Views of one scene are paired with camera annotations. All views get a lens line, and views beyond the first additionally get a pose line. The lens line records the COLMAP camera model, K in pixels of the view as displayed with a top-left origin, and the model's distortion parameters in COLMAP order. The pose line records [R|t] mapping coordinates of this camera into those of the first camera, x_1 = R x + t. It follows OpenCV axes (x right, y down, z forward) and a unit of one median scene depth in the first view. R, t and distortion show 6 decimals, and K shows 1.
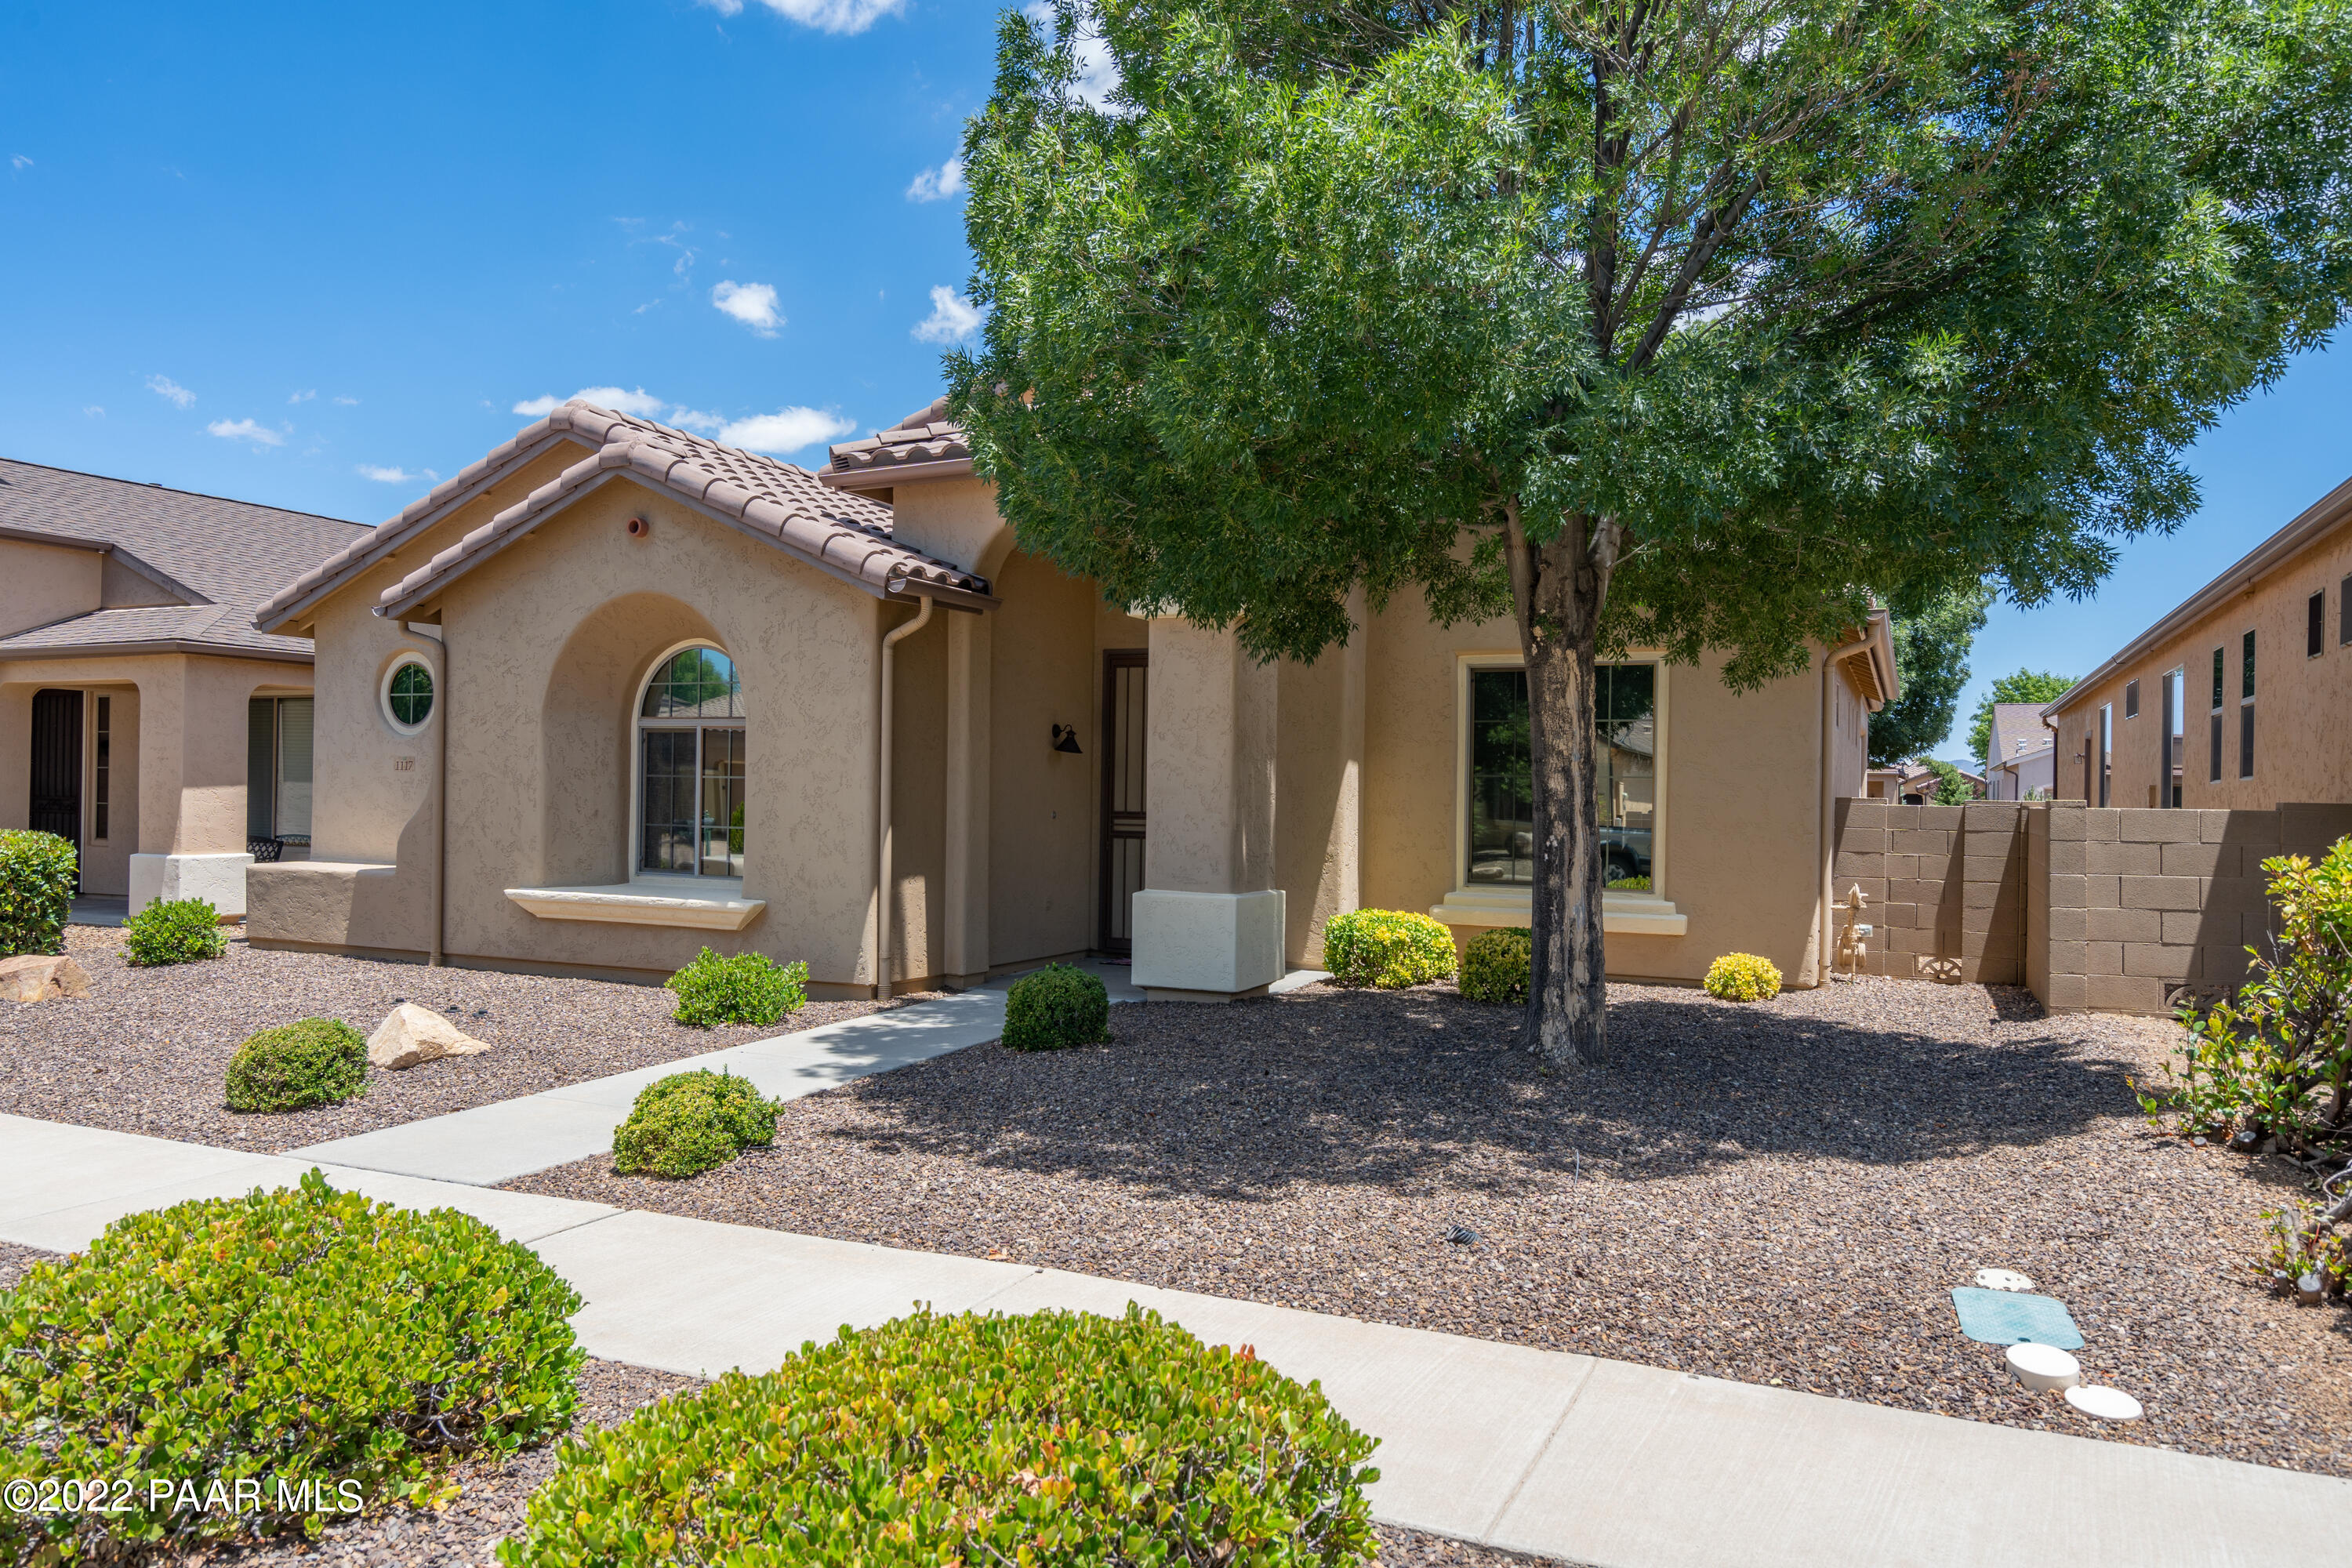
lens RADIAL K [[1606.1, 0, 1176.0], [0, 1606.1, 784.0], [0, 0, 1]] dist [0.005556, 0.001319]
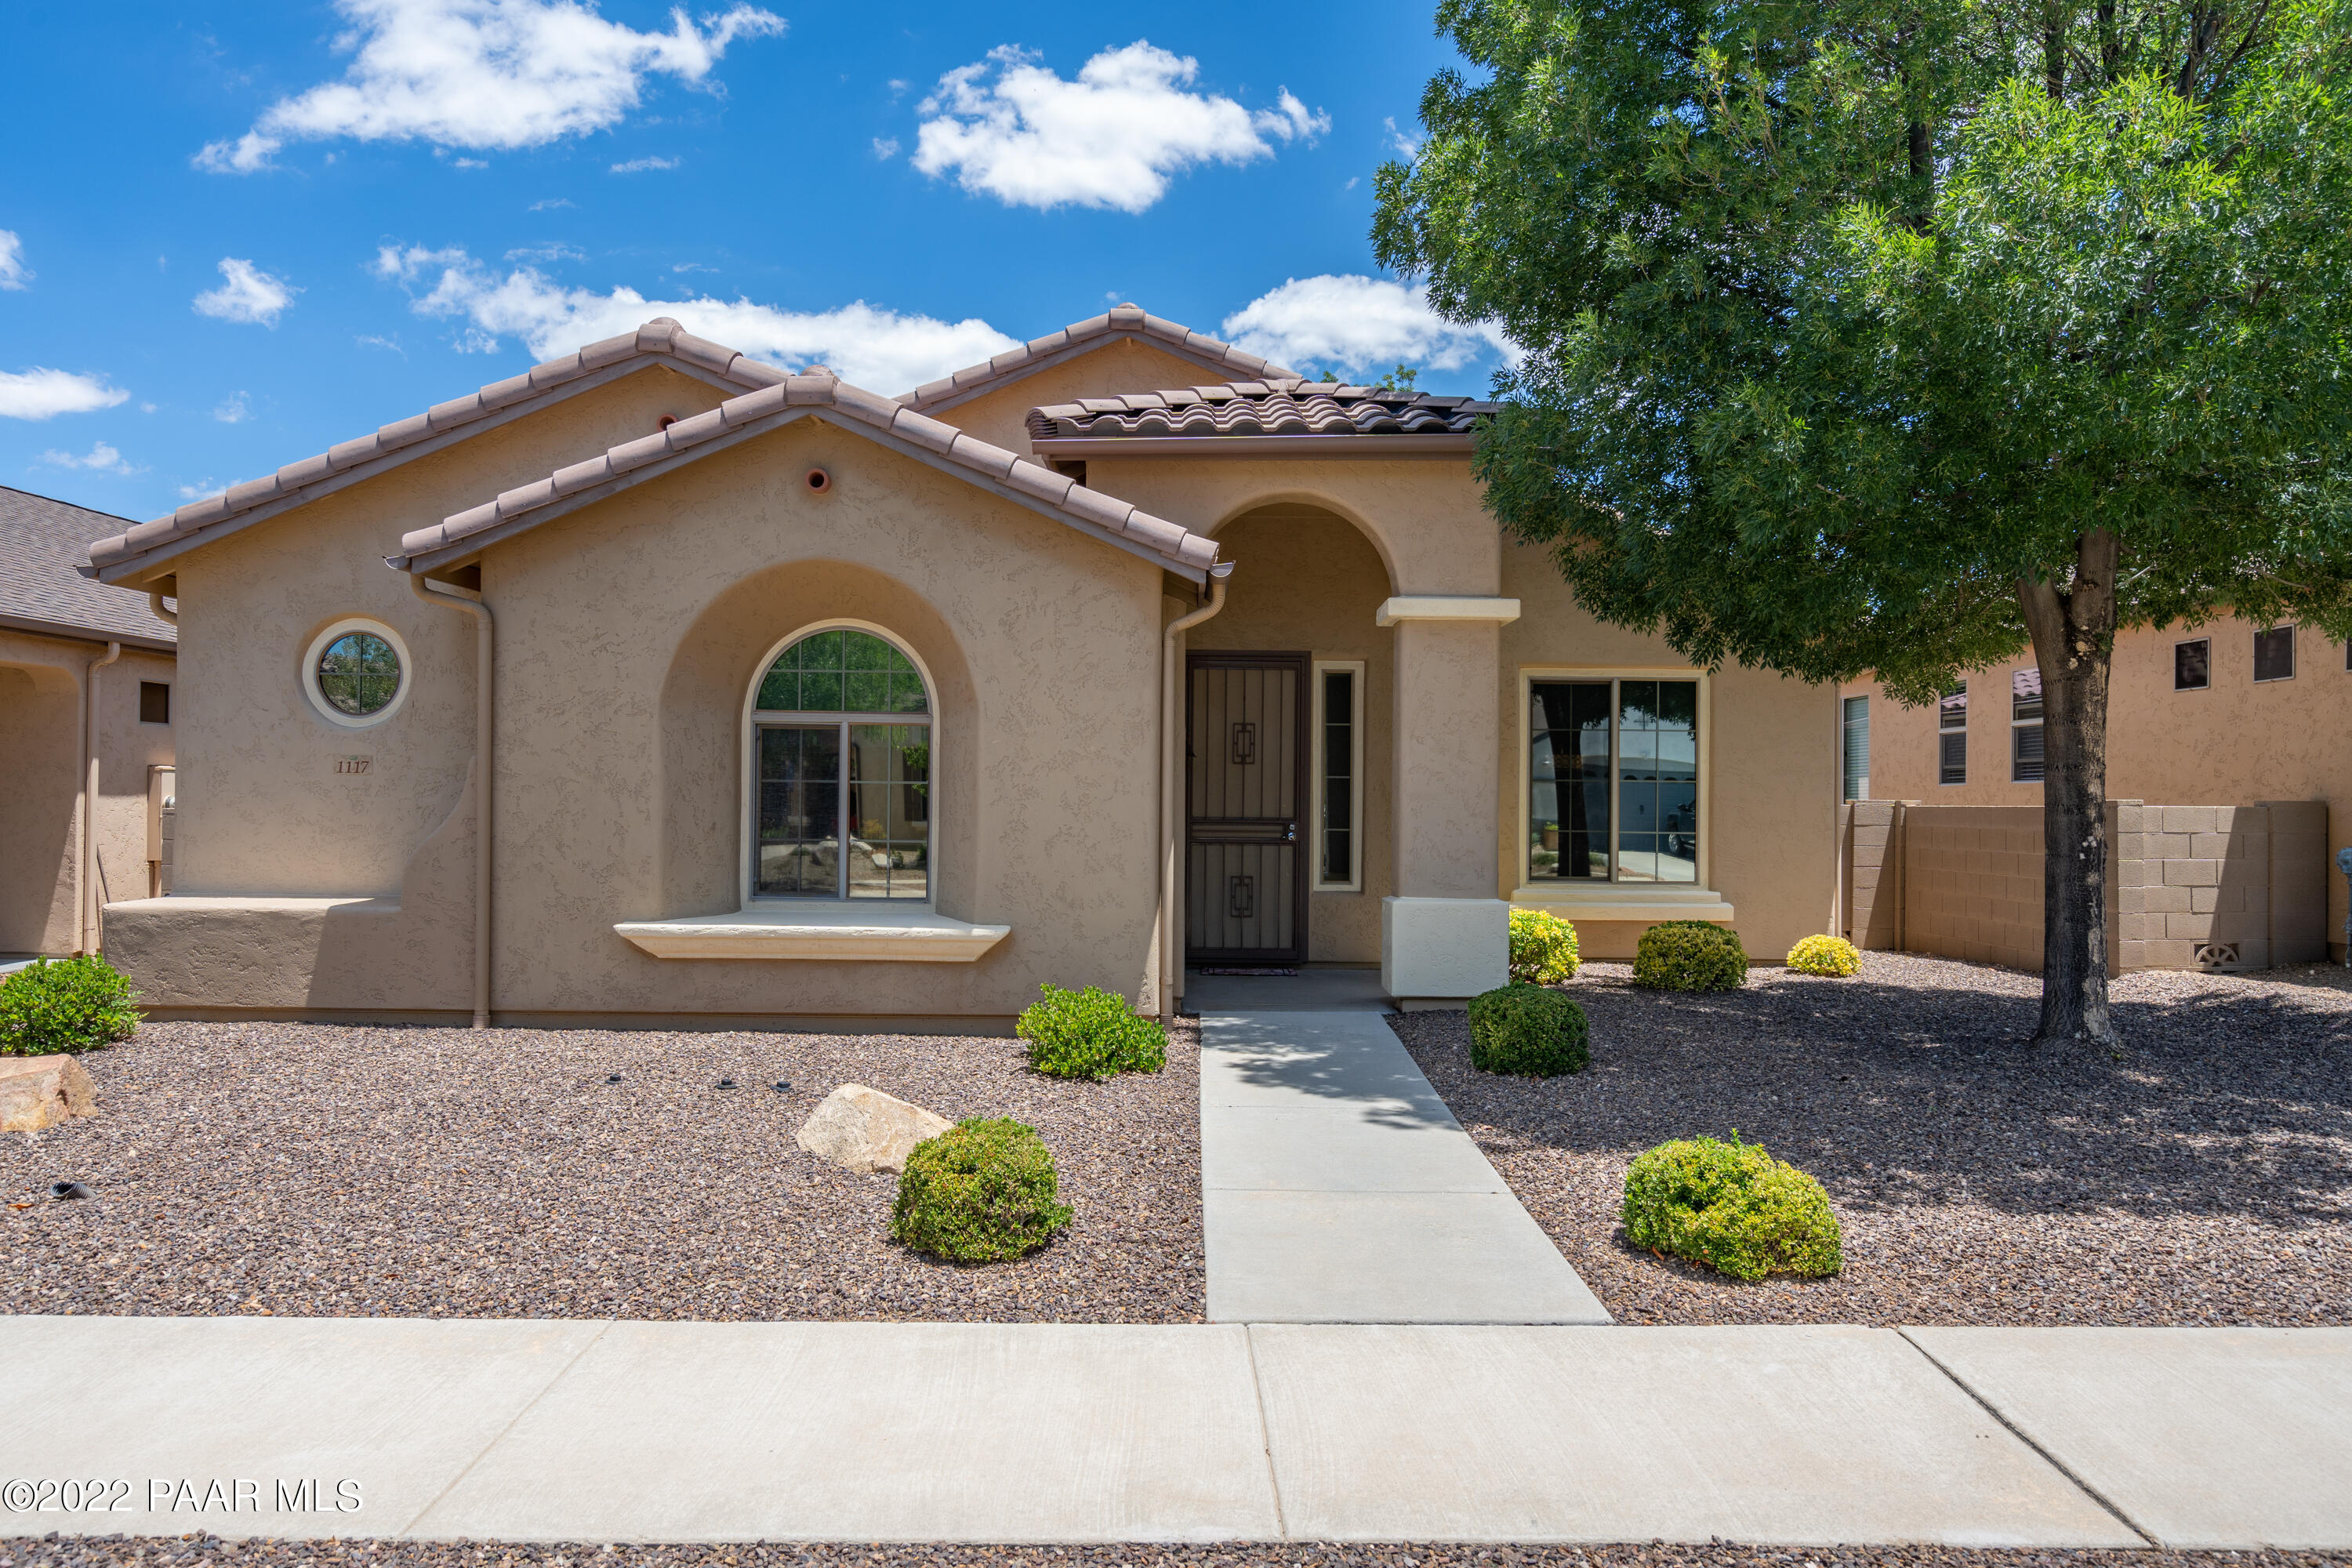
lens RADIAL K [[1435.2, 0, 1180.6], [0, 1435.2, 796.4], [0, 0, 1]] dist [0.005013, 0.000762]
pose [[0.906853, -0.005114, 0.421417, -0.465079], [0.002106, 0.999969, 0.007601, -0.002223], [-0.421443, -0.006005, 0.906835, 0.244245]]
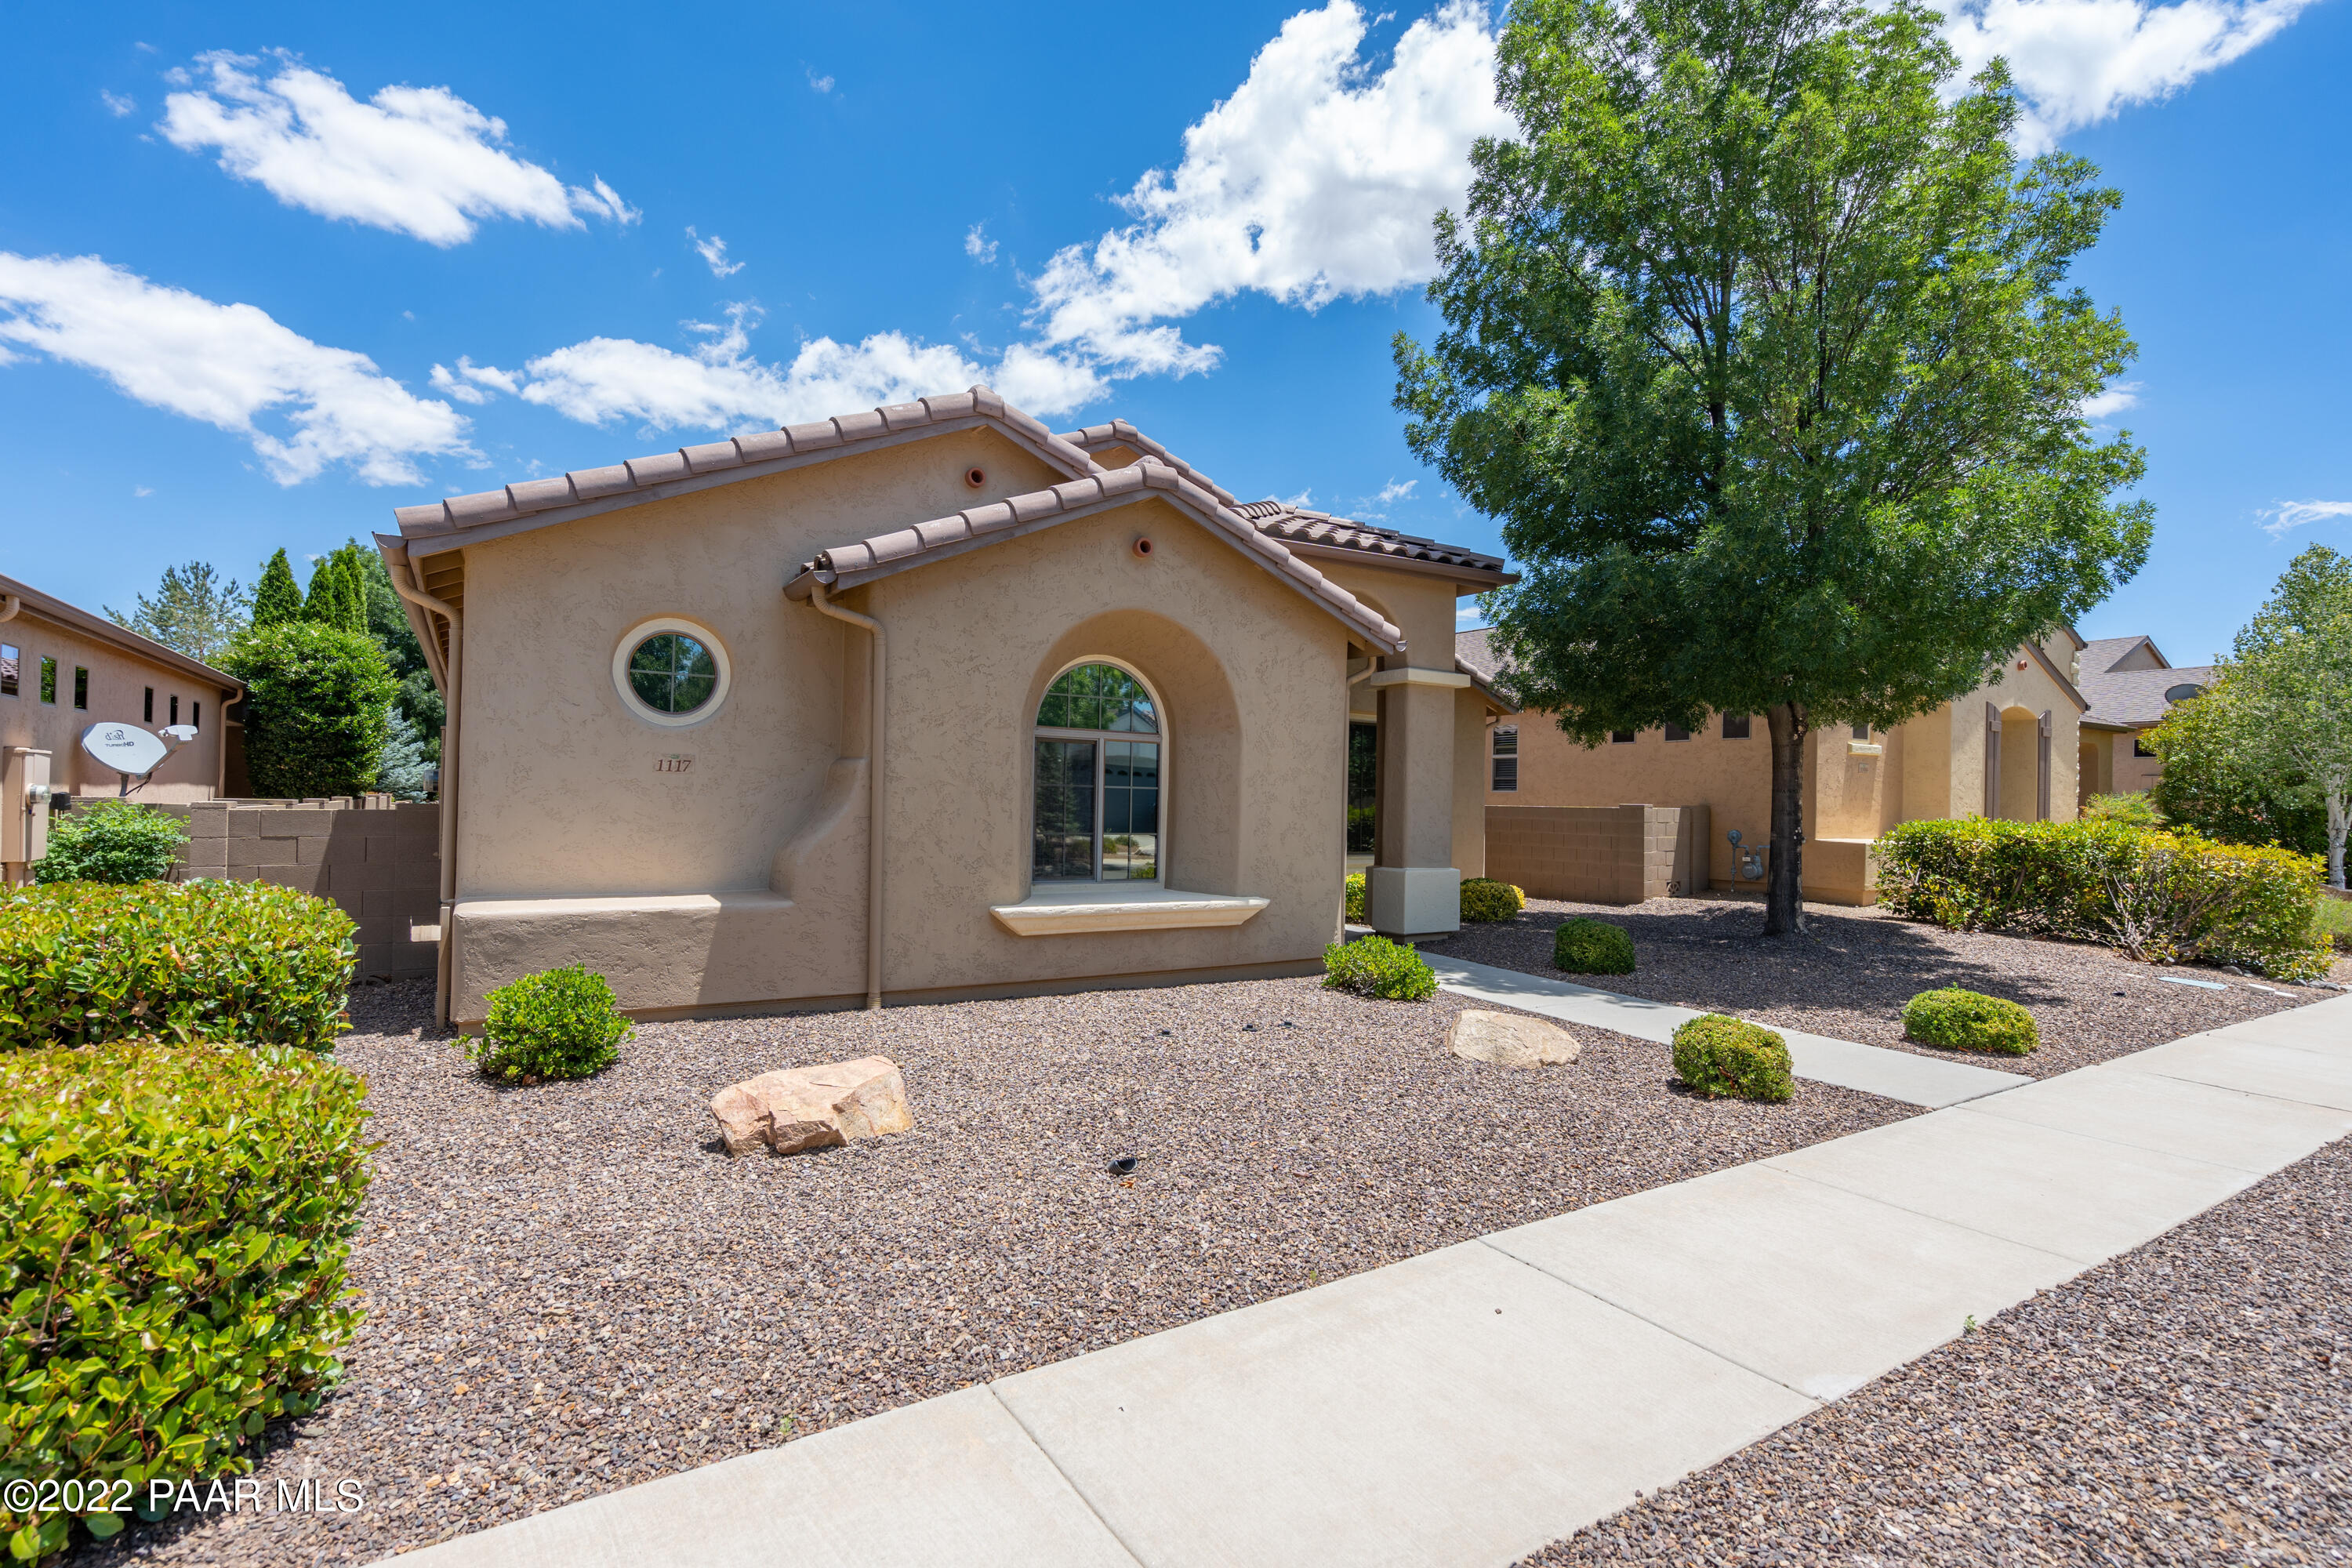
lens RADIAL K [[1101.6, 0, 1166.5], [0, 1101.6, 795.3], [0, 0, 1]] dist [-0.009948, -0.000013]
pose [[0.547260, -0.001170, 0.836962, -0.895322], [-0.015649, 0.999810, 0.011630, -0.008081], [-0.836816, -0.019463, 0.547137, 0.581143]]
